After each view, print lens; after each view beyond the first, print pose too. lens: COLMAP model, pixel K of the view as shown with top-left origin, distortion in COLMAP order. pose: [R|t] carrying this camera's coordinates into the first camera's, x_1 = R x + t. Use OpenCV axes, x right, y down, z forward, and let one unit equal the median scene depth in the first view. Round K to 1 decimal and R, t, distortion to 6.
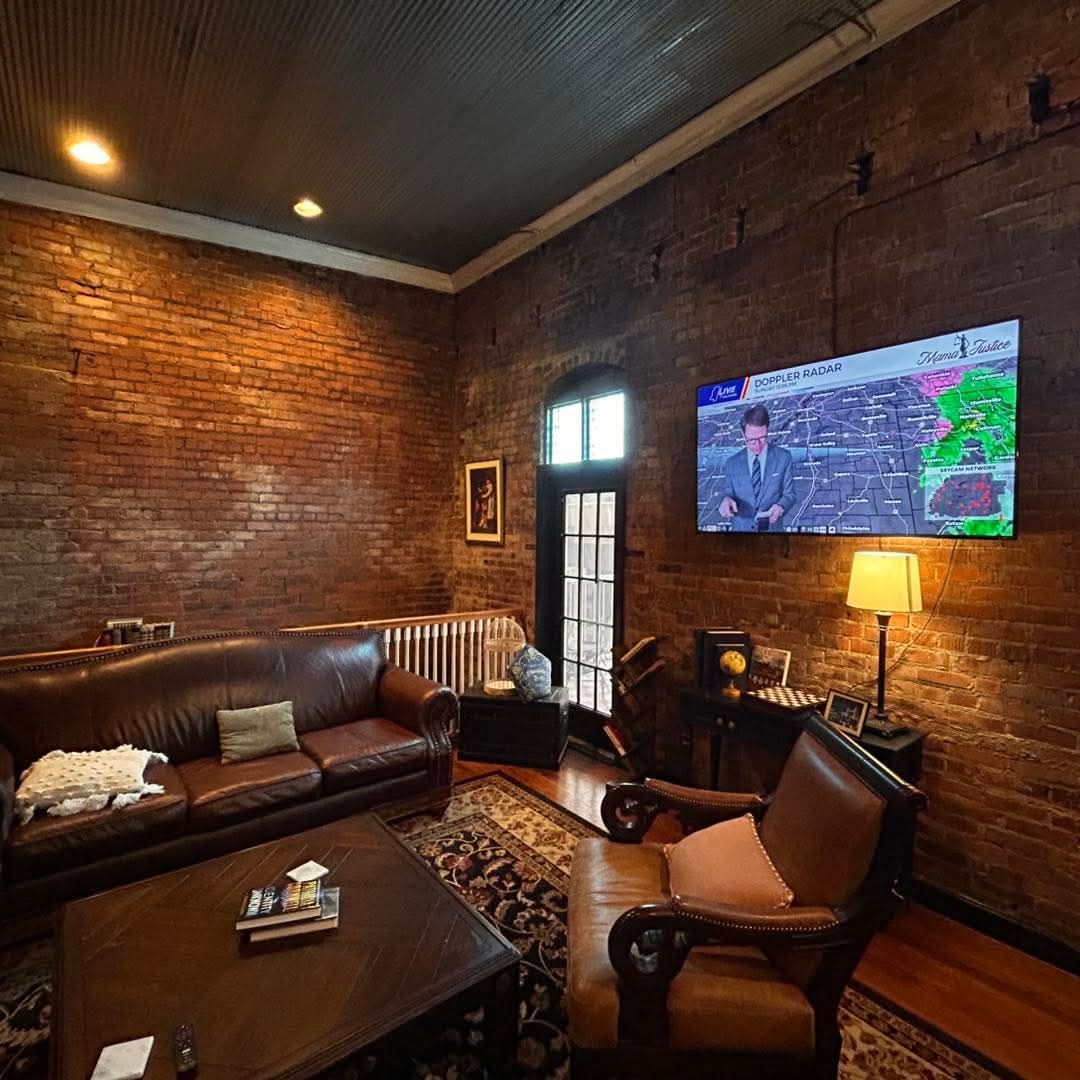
lens RADIAL K [[585.2, 0, 530.9], [0, 585.2, 542.1], [0, 0, 1]] dist [-0.001596, 0.001295]
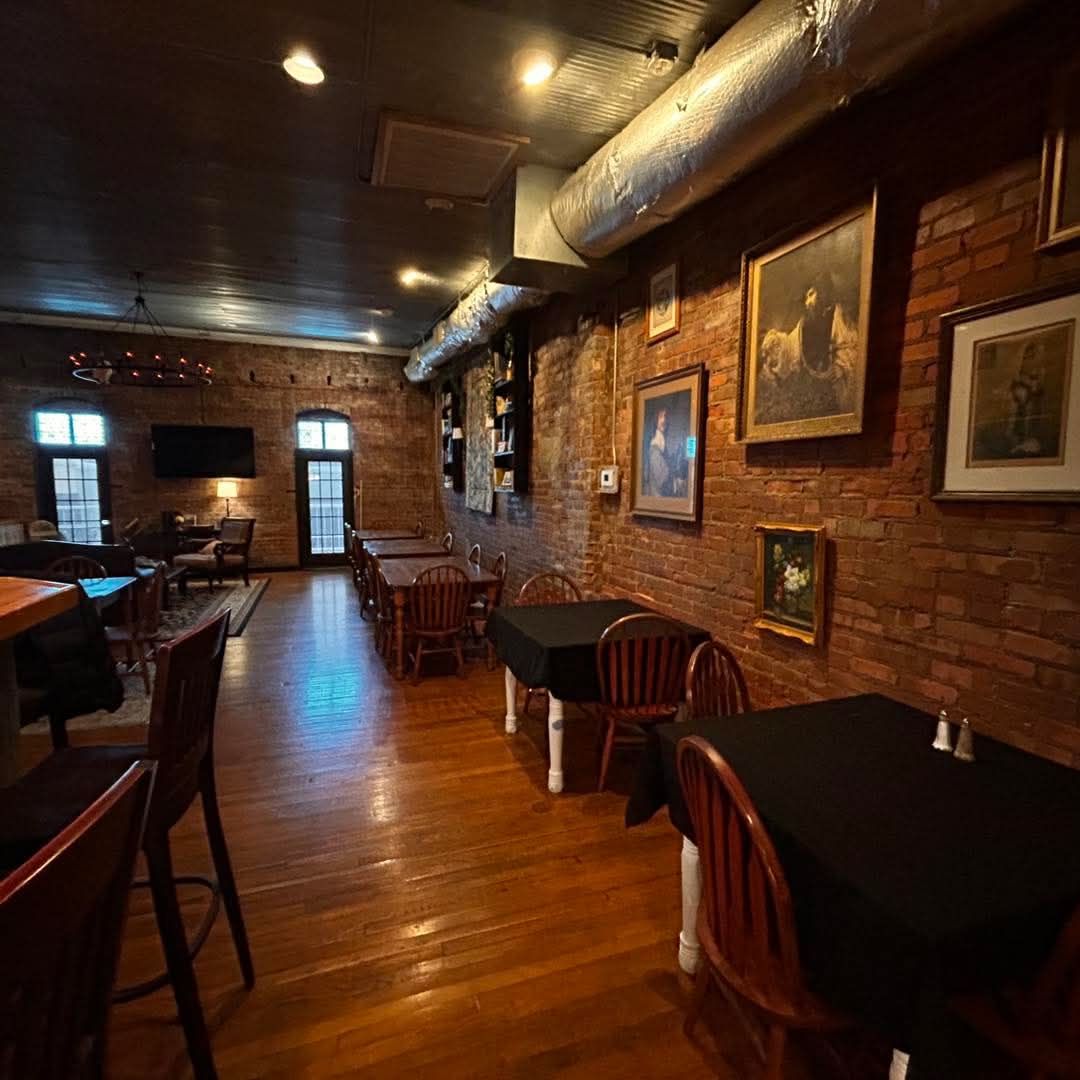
lens RADIAL K [[585.2, 0, 530.9], [0, 585.2, 542.1], [0, 0, 1]] dist [-0.001596, 0.001295]
pose [[0.333188, -0.100113, 0.937530, -2.032843], [0.024453, 0.994930, 0.097552, 0.071766], [-0.942543, -0.009578, 0.333947, -1.859952]]
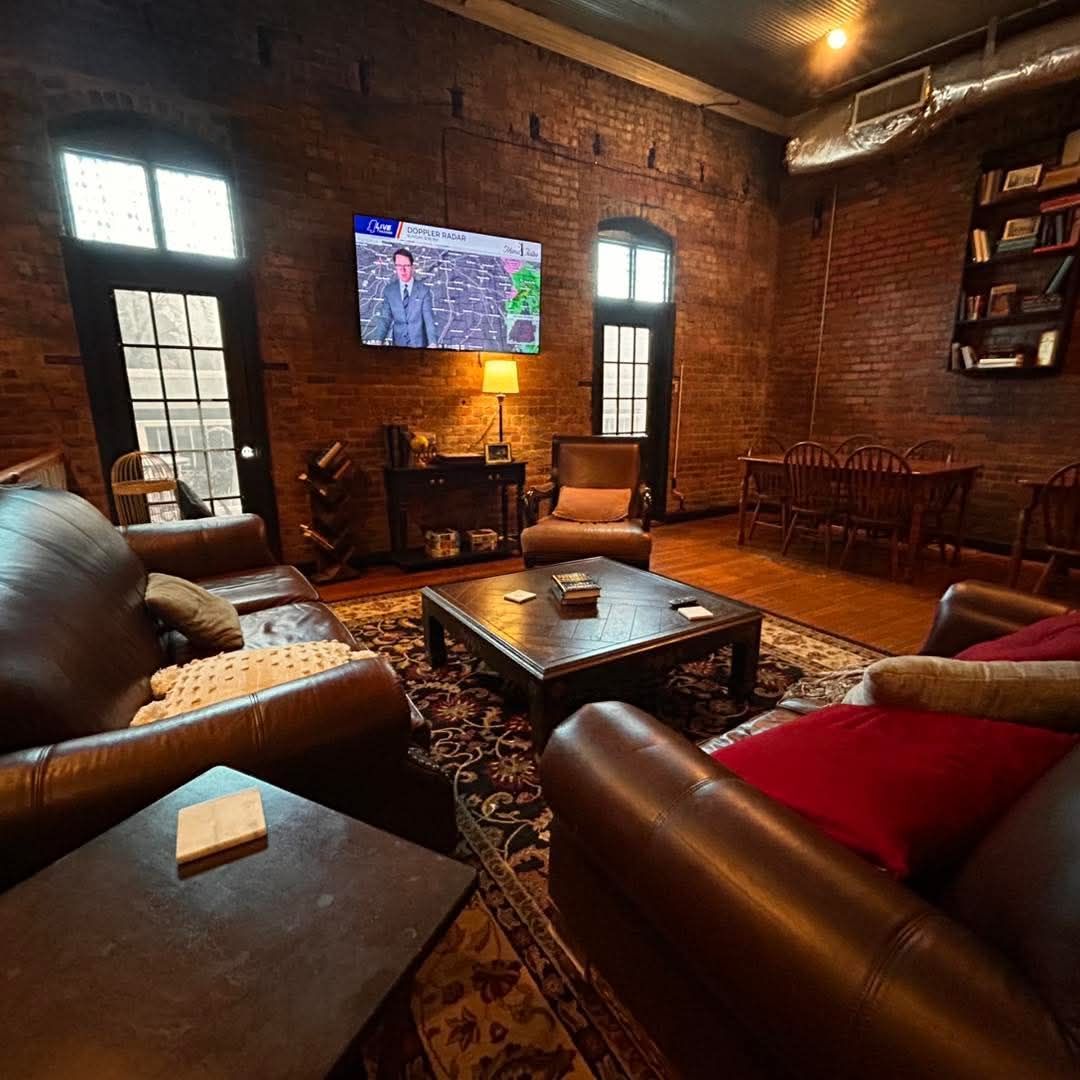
lens RADIAL K [[585.2, 0, 530.9], [0, 585.2, 542.1], [0, 0, 1]] dist [-0.001596, 0.001295]
pose [[0.124266, -0.237512, 0.963403, -1.084454], [0.032409, 0.971383, 0.235299, 0.121367], [-0.991720, 0.001983, 0.128407, 0.583508]]
